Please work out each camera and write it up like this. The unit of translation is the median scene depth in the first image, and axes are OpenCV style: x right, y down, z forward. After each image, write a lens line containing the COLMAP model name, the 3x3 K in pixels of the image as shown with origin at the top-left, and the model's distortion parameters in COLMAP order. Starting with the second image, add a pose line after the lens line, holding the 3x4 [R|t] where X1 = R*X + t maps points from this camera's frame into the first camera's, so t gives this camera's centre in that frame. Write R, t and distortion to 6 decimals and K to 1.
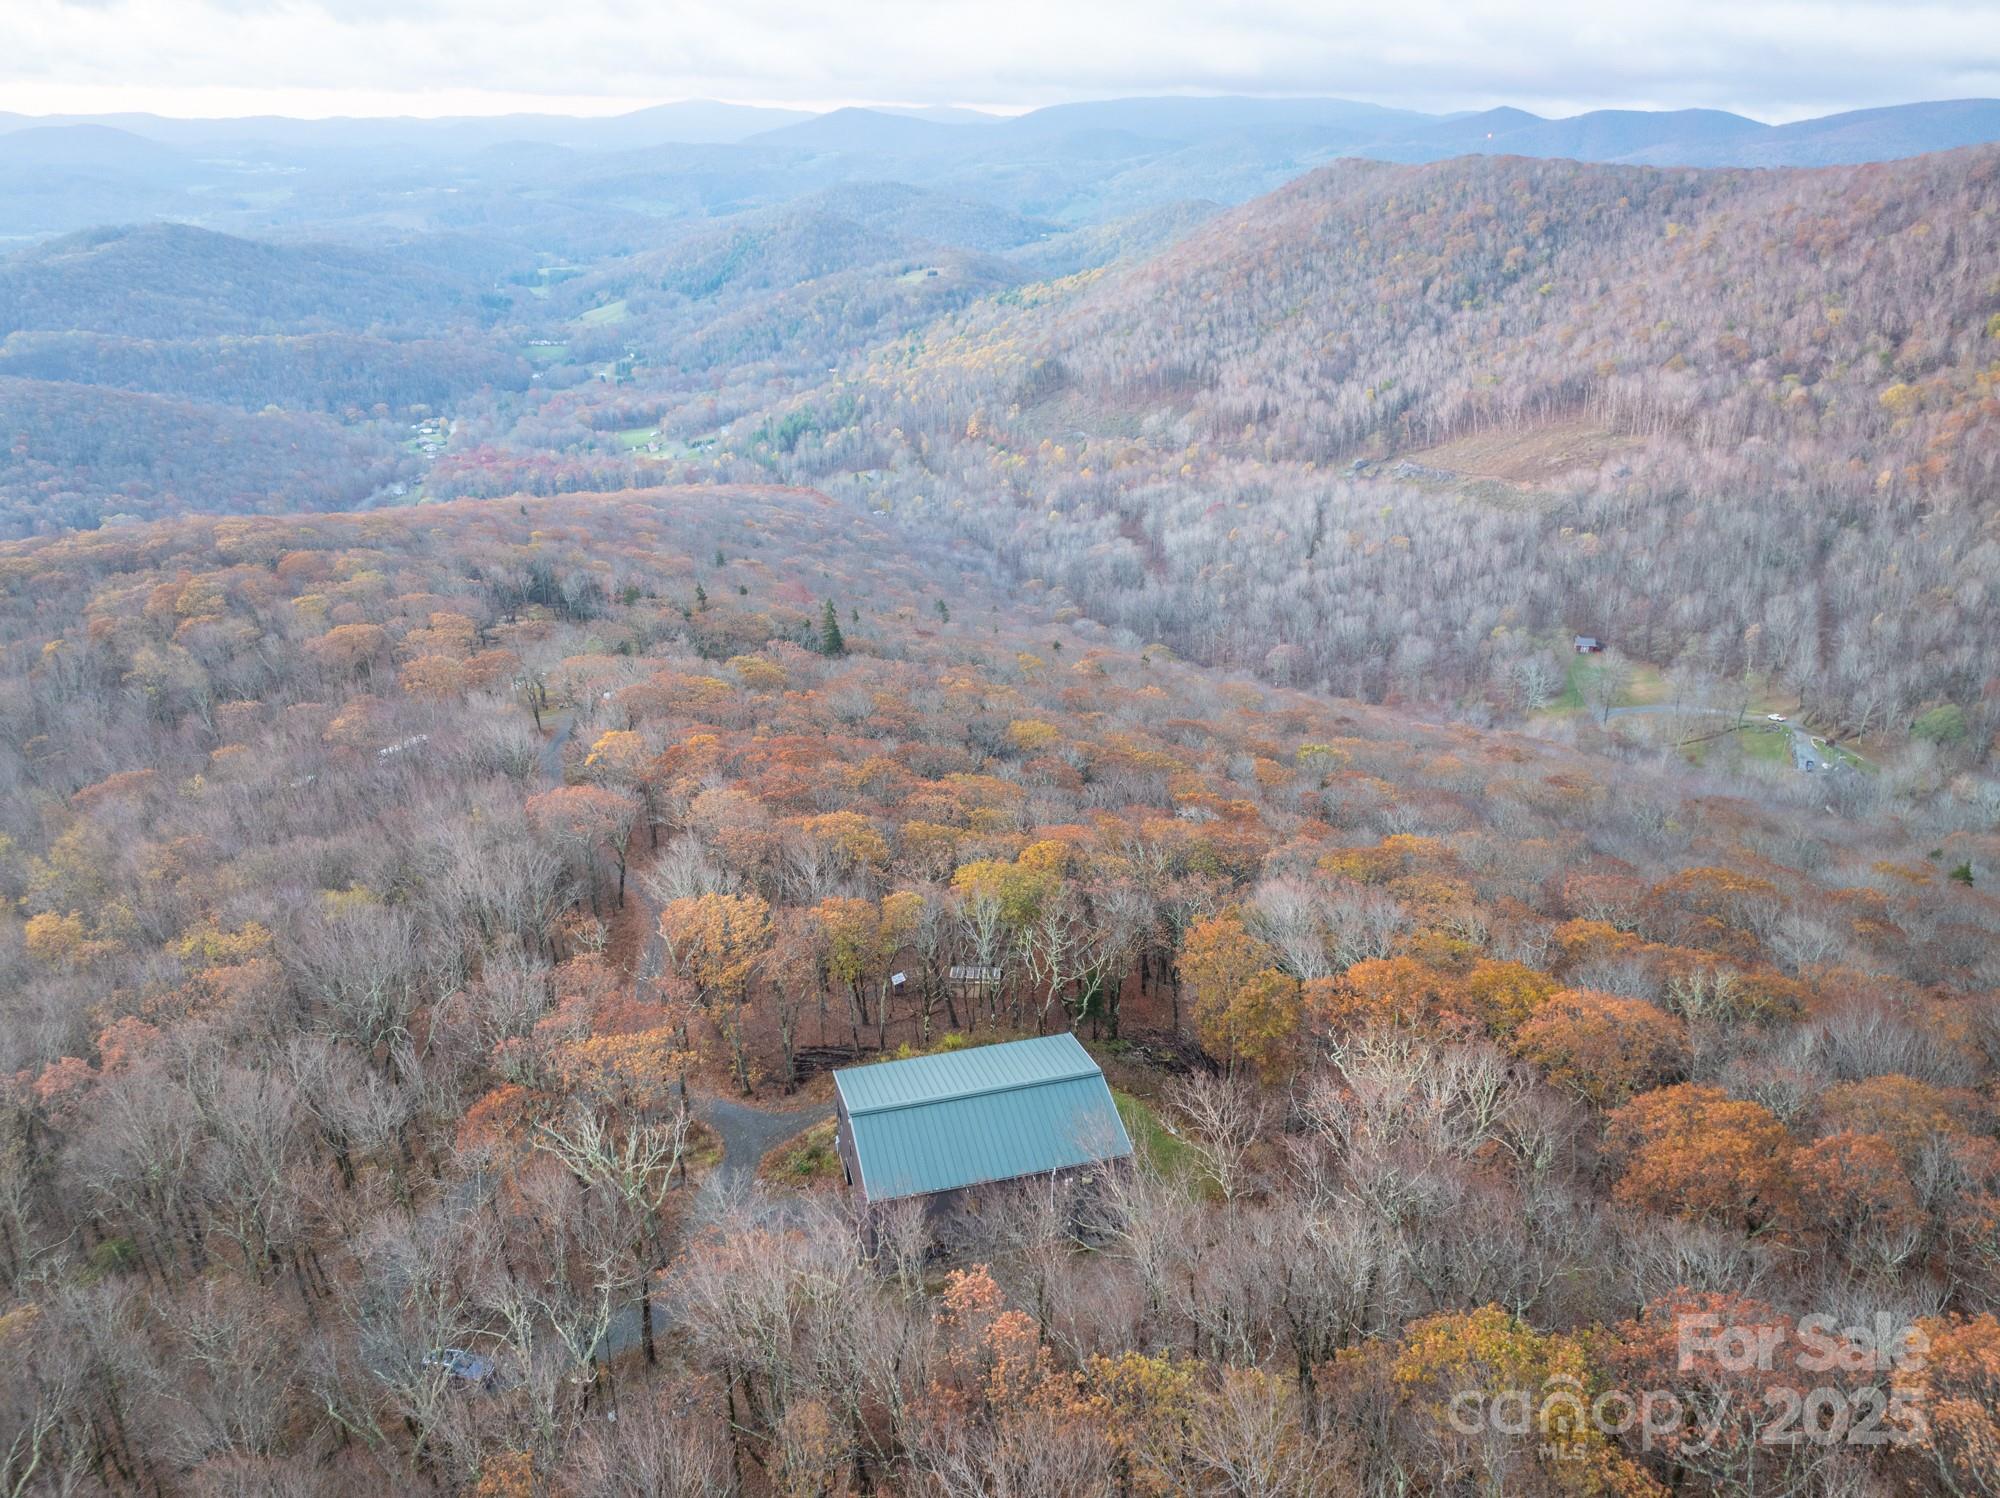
lens RADIAL K [[1424.6, 0, 1000.0], [0, 1424.6, 749.0], [0, 0, 1]] dist [-0.032558, 0.006762]
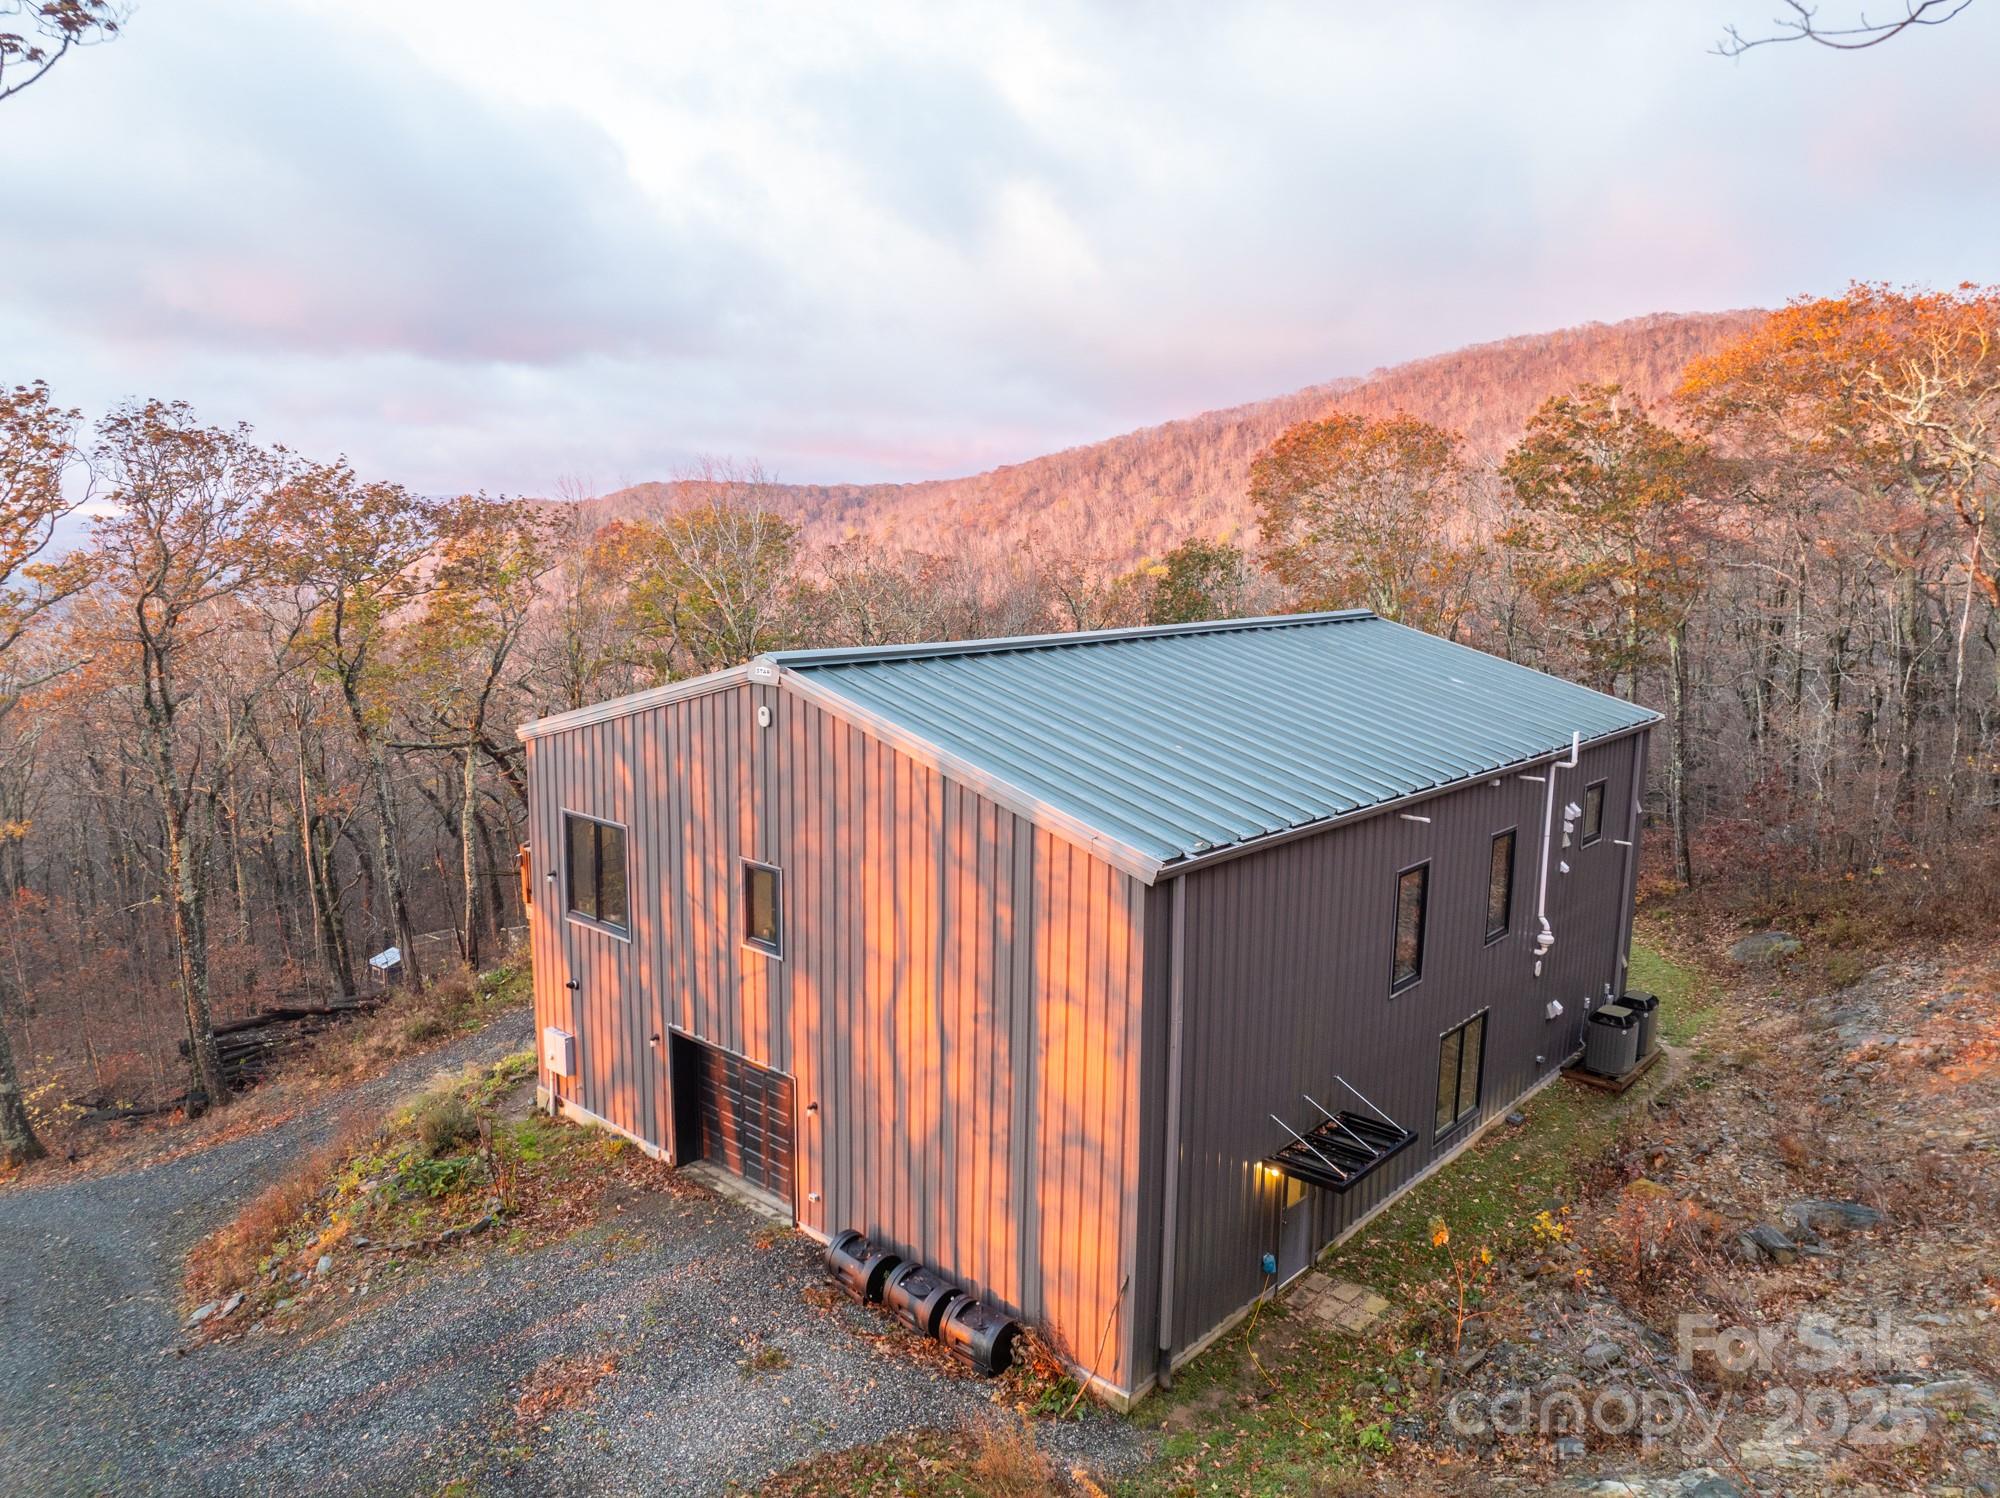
lens RADIAL K [[1424.6, 0, 1000.0], [0, 1424.6, 749.0], [0, 0, 1]] dist [-0.032558, 0.006762]
pose [[0.841668, -0.086655, 0.532997, -0.065012], [0.226704, 0.952547, -0.203127, 0.109054], [-0.490102, 0.291798, 0.821373, 0.278201]]
